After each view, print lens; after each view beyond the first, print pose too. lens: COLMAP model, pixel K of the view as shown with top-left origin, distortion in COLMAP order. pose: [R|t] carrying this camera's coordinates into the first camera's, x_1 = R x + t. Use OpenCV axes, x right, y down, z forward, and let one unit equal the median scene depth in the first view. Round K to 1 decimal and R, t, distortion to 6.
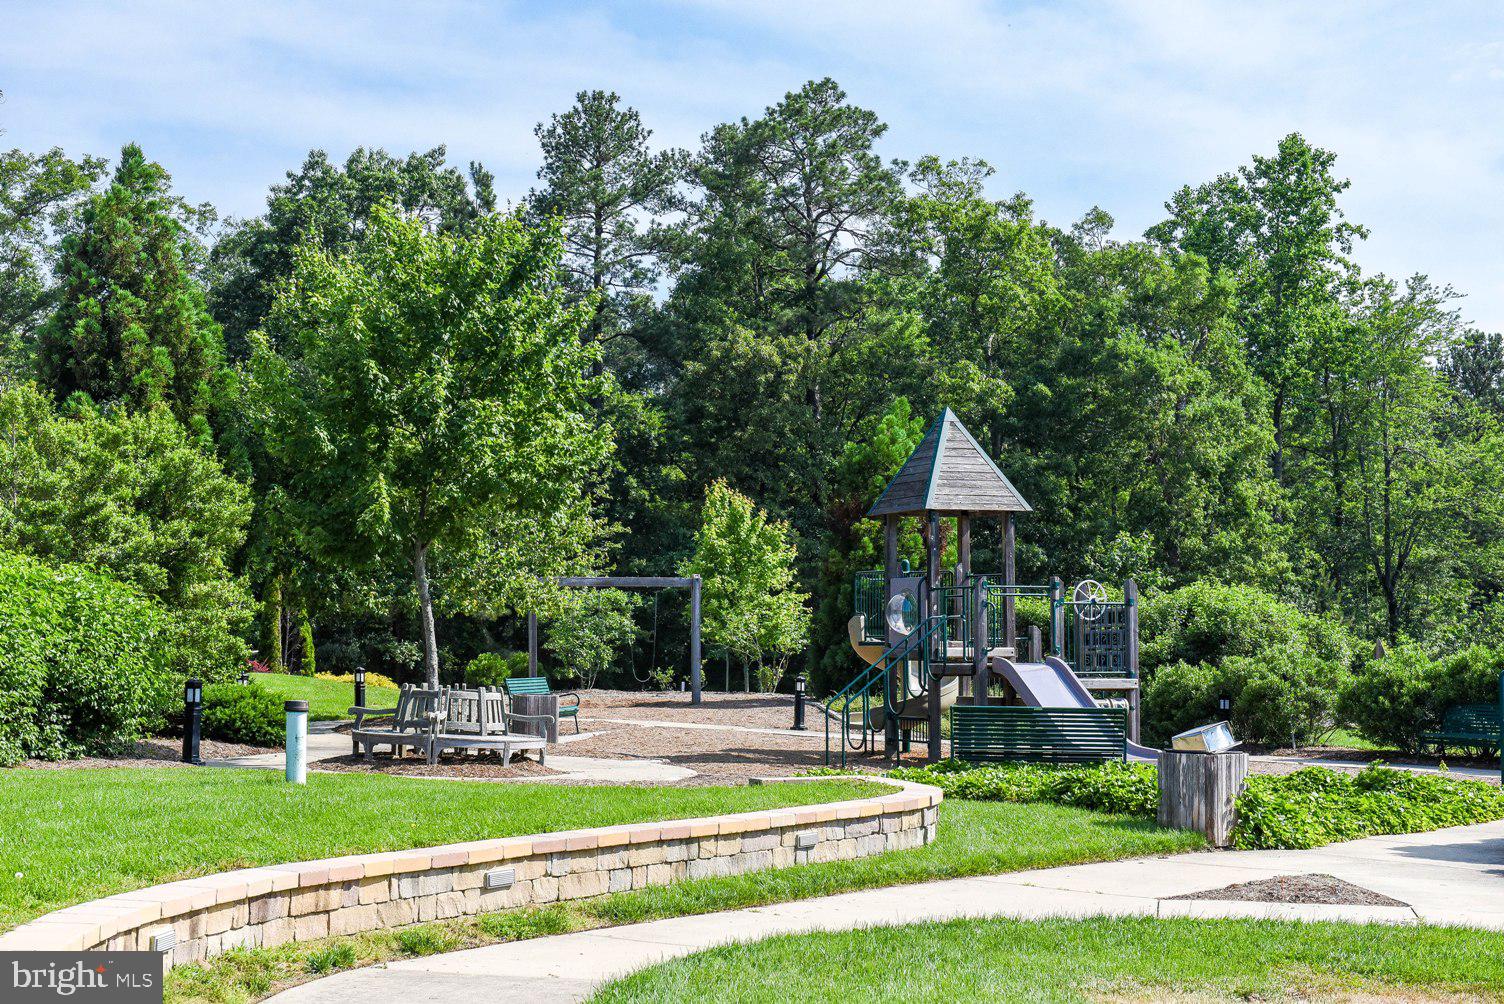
lens RADIAL K [[2368.7, 0, 752.0], [0, 2368.7, 502.0], [0, 0, 1]] dist [0.058628, 0.029486]
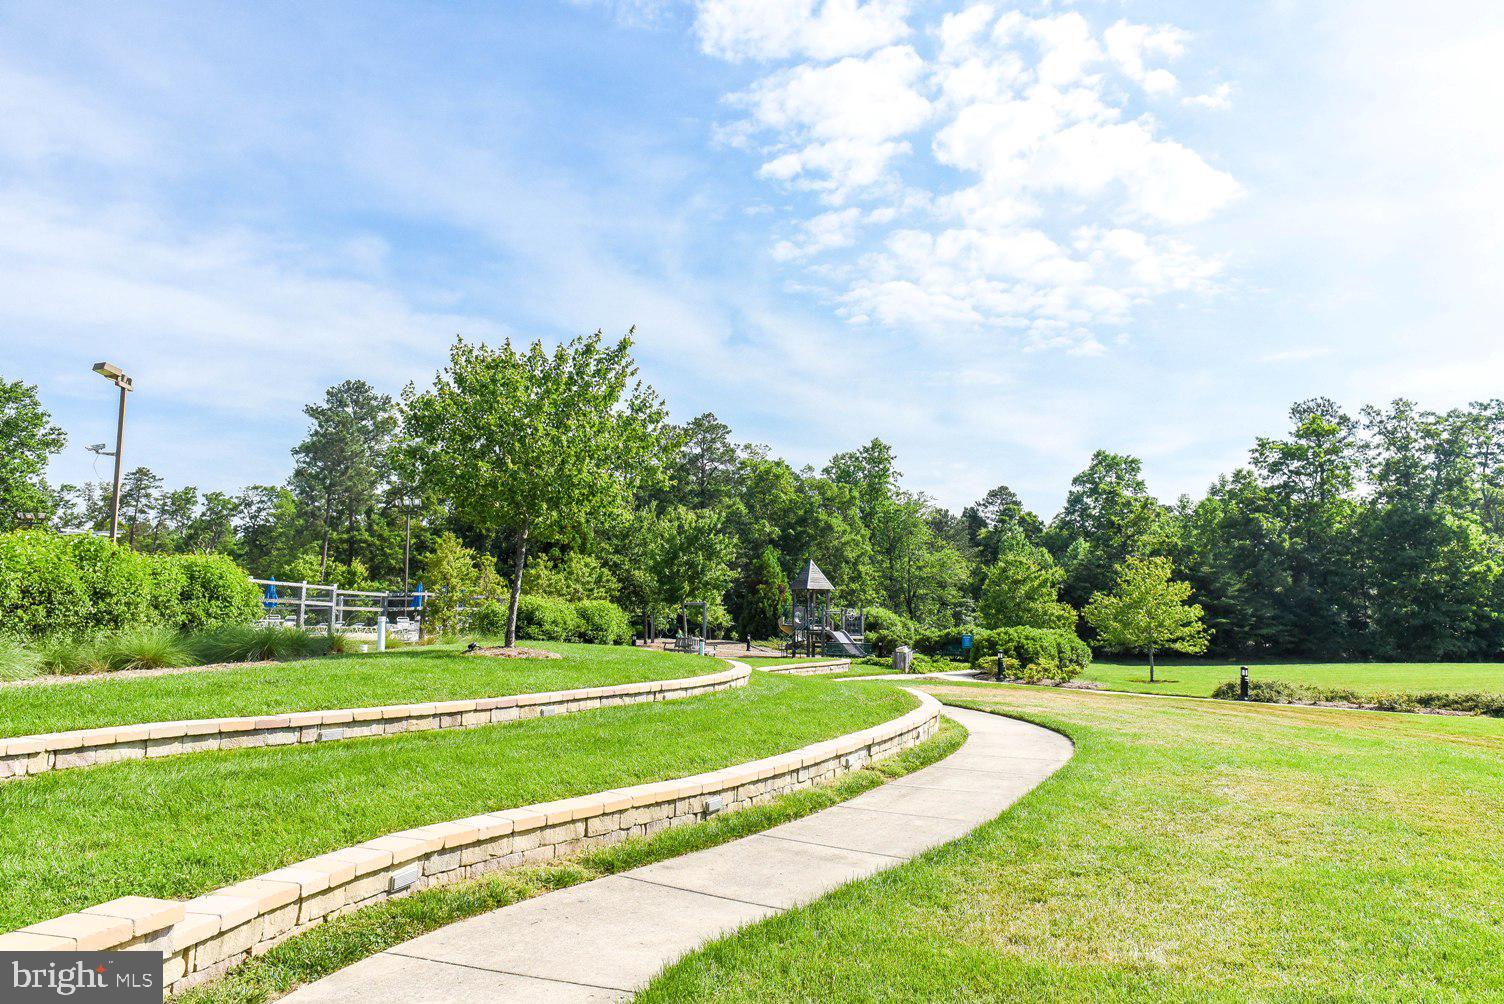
lens RADIAL K [[964.2, 0, 752.0], [0, 964.2, 502.0], [0, 0, 1]] dist [0.000516, 0.000018]
pose [[0.994003, 0.026998, 0.105971, -0.038361], [-0.020267, 0.997739, -0.064084, -0.007284], [-0.107462, 0.061552, 0.992302, -0.103885]]
